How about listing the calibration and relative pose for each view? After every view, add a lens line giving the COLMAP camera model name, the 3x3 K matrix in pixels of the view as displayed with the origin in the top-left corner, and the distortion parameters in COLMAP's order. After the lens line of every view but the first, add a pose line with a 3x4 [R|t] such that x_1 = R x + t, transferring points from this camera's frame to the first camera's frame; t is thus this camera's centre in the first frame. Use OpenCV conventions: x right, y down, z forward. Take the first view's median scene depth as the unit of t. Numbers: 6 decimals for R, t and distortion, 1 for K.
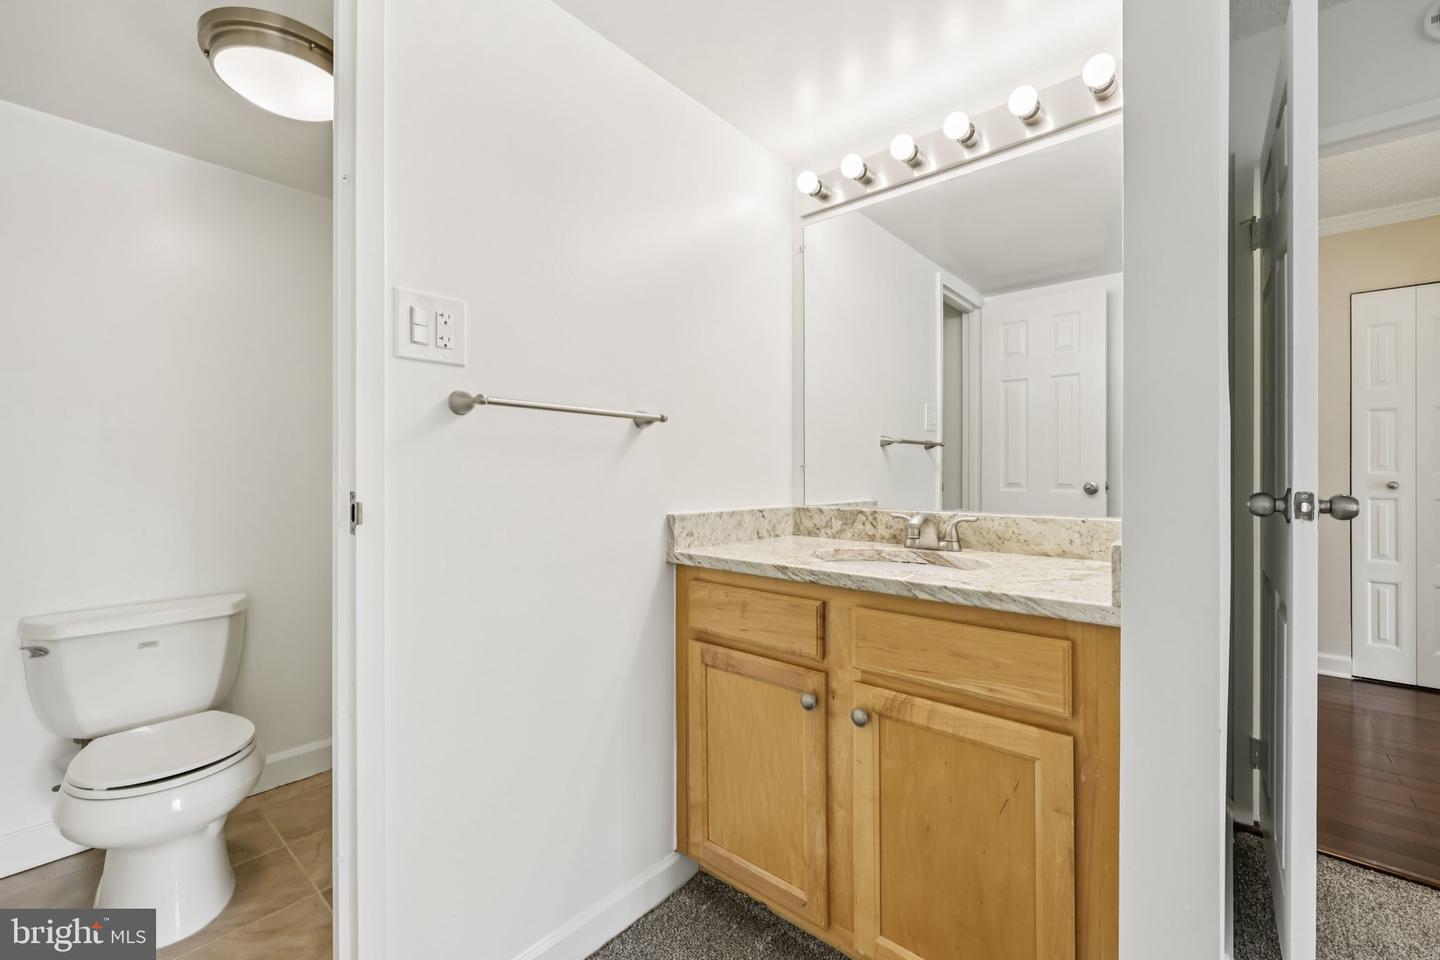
lens RADIAL K [[595.8, 0, 717.3], [0, 595.8, 474.3], [0, 0, 1]] dist [0.002875, 0.000251]
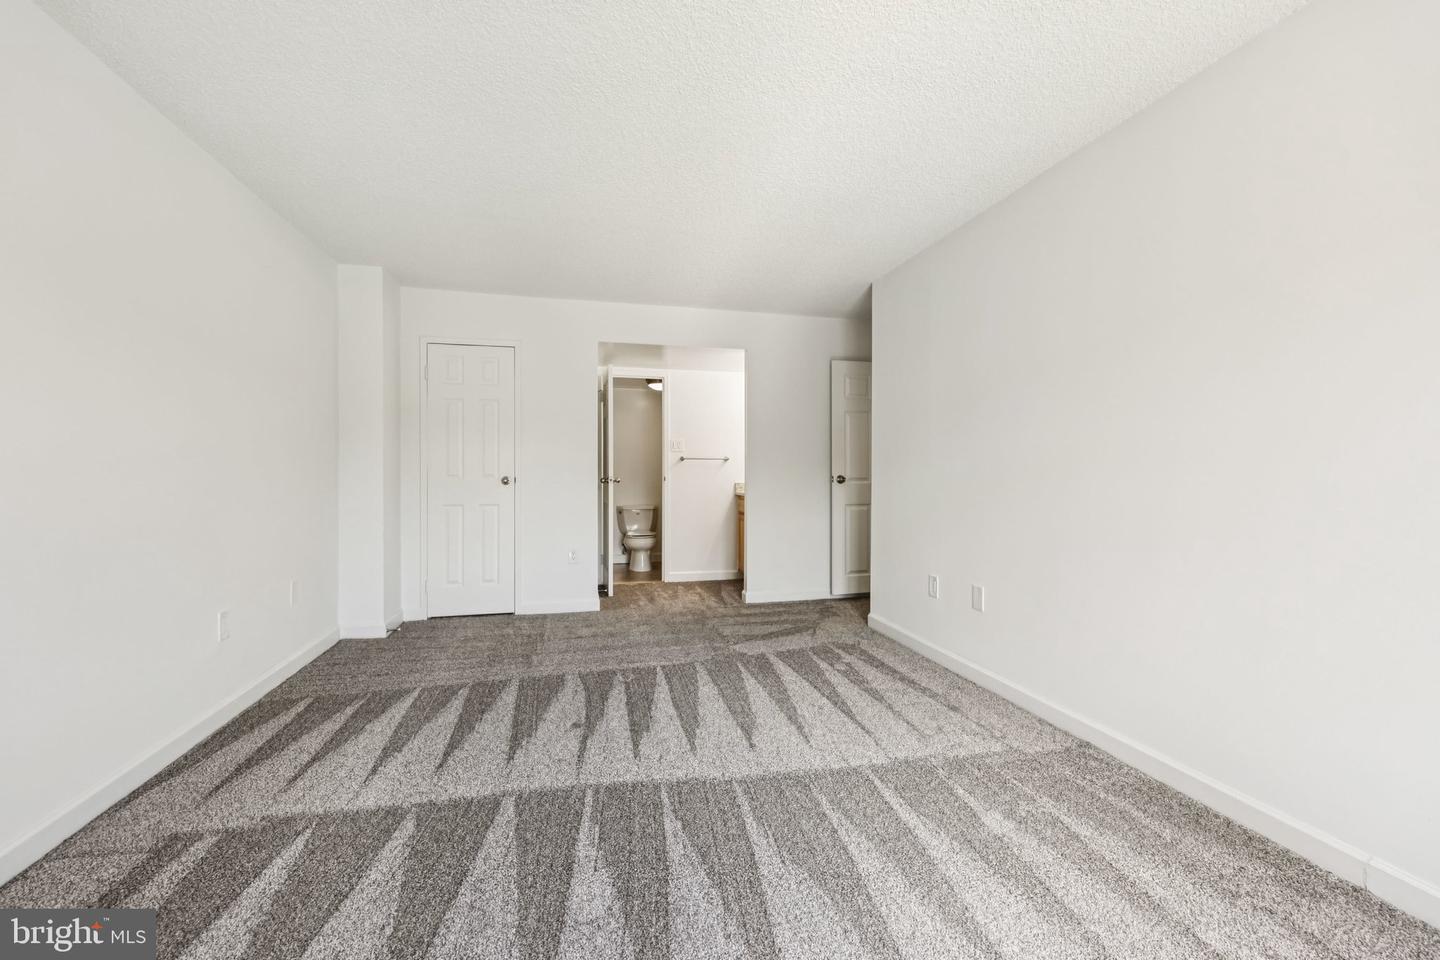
lens RADIAL K [[595.8, 0, 720.6], [0, 595.8, 476.7], [0, 0, 1]] dist [0.002875, 0.000251]
pose [[0.819302, 0.006928, -0.573320, 2.254102], [-0.005714, 0.999976, 0.003918, 0.013301], [0.573333, 0.000066, 0.819322, -2.450679]]
